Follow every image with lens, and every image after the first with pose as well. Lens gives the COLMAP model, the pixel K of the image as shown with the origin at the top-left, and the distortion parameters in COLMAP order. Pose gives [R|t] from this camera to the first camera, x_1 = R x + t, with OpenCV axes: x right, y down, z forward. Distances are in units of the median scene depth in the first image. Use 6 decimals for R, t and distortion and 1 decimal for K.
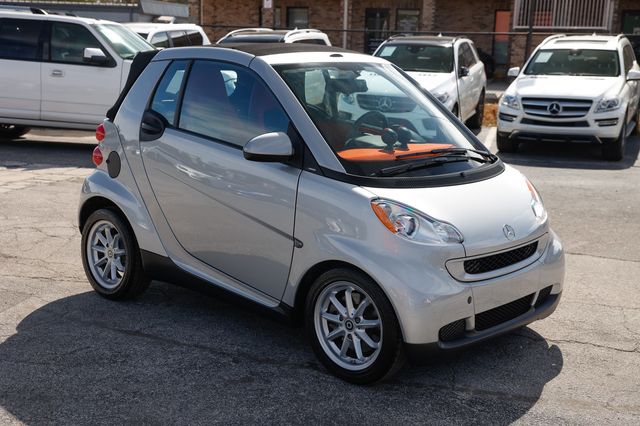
lens RADIAL K [[896.2, 0, 320.6], [0, 896.2, 214.5], [0, 0, 1]] dist [-0.020504, 0.000000]
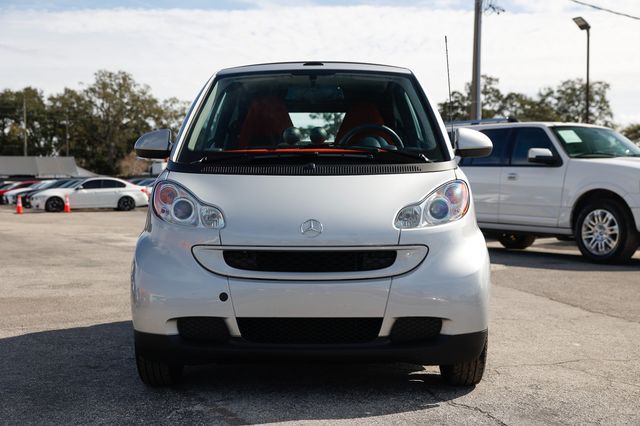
lens RADIAL K [[891.7, 0, 318.7], [0, 891.7, 212.2], [0, 0, 1]] dist [0.095539, 0.000000]
pose [[0.641449, -0.034745, -0.766378, 0.346380], [-0.113827, 0.983606, -0.139865, 0.049481], [0.758674, 0.176951, 0.626979, 0.207779]]
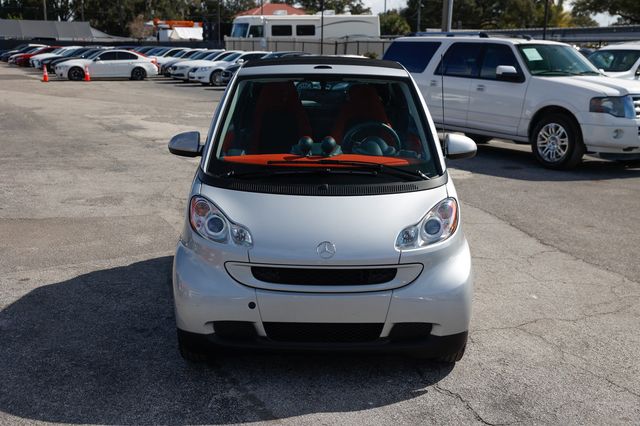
lens RADIAL K [[762.9, 0, 317.9], [0, 762.9, 214.4], [0, 0, 1]] dist [0.042669, 0.000000]
pose [[0.656522, 0.125025, -0.743873, 0.335621], [-0.123410, 0.990683, 0.057589, -0.026152], [0.744143, 0.053993, 0.665835, 0.187429]]
